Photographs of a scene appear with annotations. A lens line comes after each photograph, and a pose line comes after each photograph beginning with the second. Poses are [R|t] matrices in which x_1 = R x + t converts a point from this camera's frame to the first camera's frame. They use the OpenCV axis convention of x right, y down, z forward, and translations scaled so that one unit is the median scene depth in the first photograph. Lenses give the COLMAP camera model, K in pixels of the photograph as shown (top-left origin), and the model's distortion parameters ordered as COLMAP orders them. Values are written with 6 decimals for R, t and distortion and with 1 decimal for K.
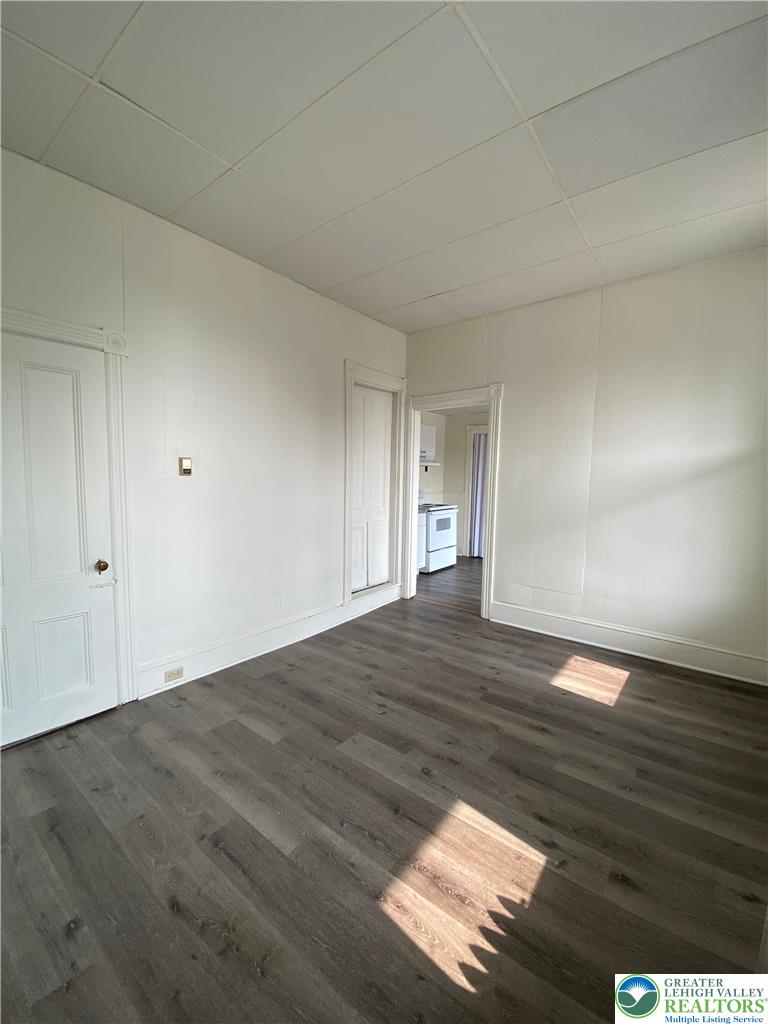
lens RADIAL K [[421.0, 0, 384.2], [0, 421.0, 508.2], [0, 0, 1]] dist [0.035155, -0.027257]
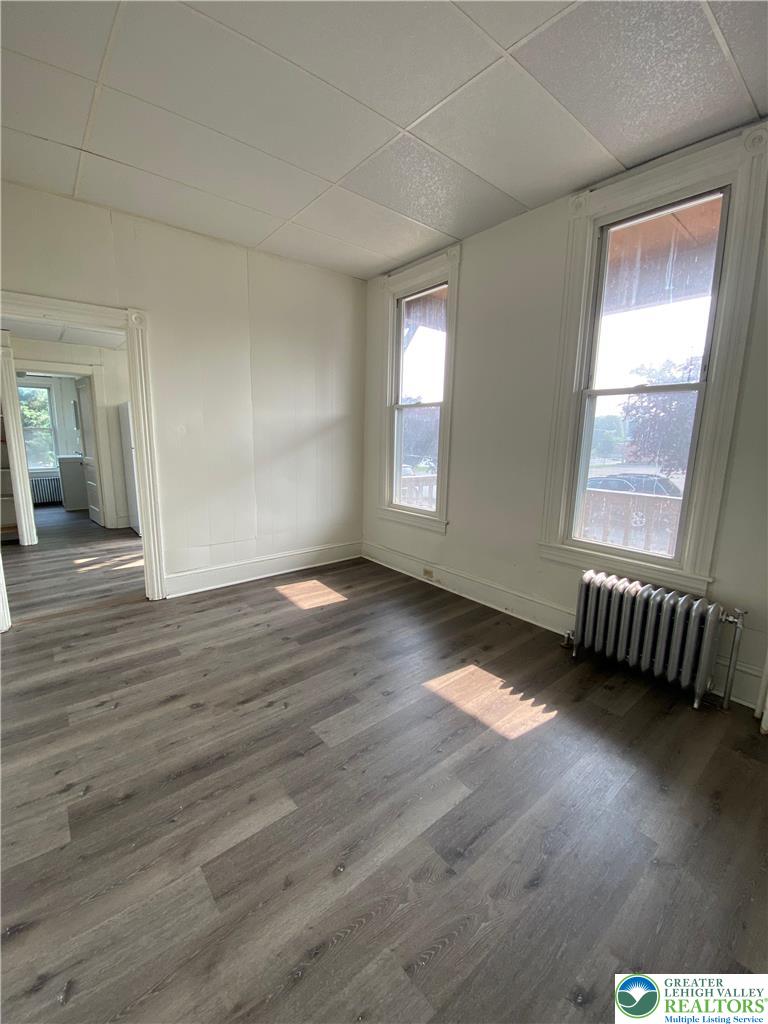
lens RADIAL K [[417.7, 0, 388.4], [0, 417.7, 510.8], [0, 0, 1]] dist [0.031715, -0.027405]
pose [[0.210653, -0.188930, 0.959130, -0.656980], [0.068122, 0.981598, 0.178395, -0.049147], [-0.975185, 0.027759, 0.219646, 0.538825]]
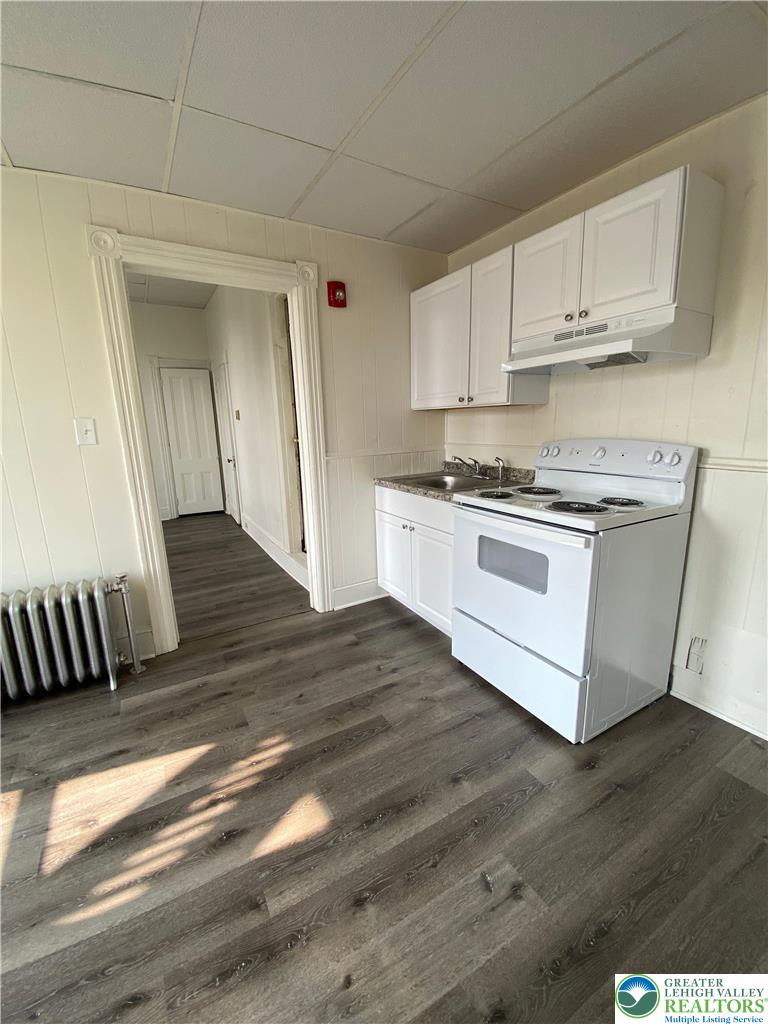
lens RADIAL K [[421.0, 0, 384.2], [0, 421.0, 508.2], [0, 0, 1]] dist [0.035155, -0.027257]
pose [[-0.379185, 0.178472, -0.907946, 0.982999], [-0.059792, 0.974447, 0.216514, -0.133346], [0.923387, 0.136387, -0.358824, 2.247446]]
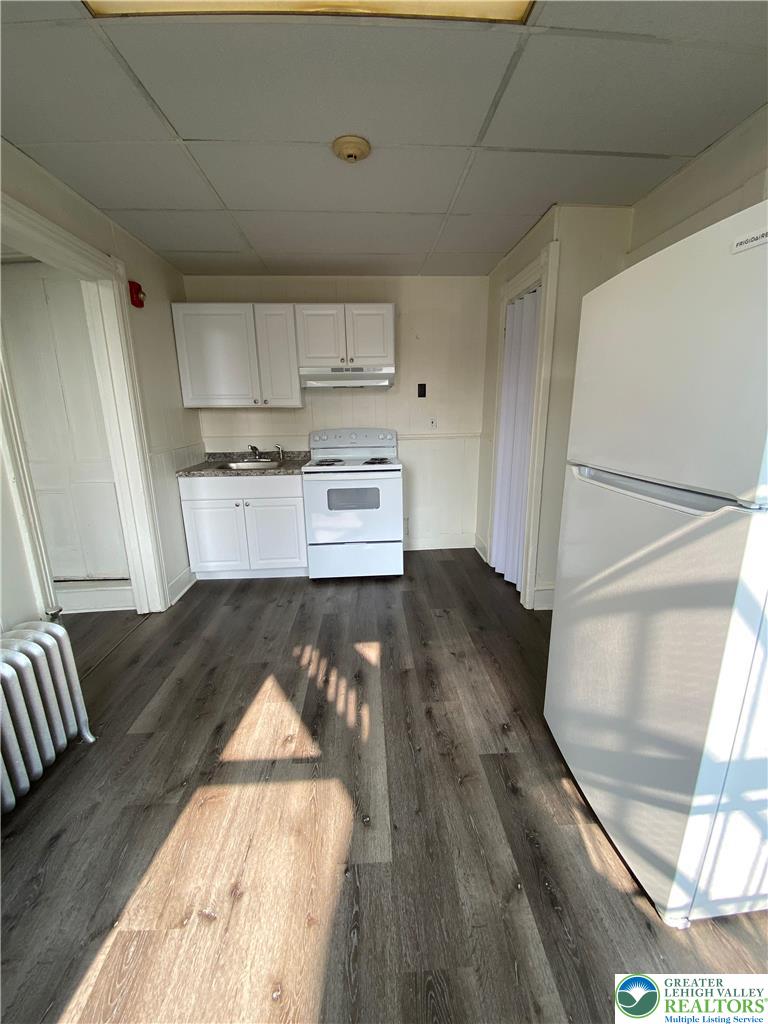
lens RADIAL K [[417.7, 0, 388.4], [0, 417.7, 510.8], [0, 0, 1]] dist [0.031715, -0.027405]
pose [[0.655787, 0.151786, -0.739530, 1.240142], [-0.035264, 0.984669, 0.170829, -0.085970], [0.754122, -0.085949, 0.651086, 1.517048]]
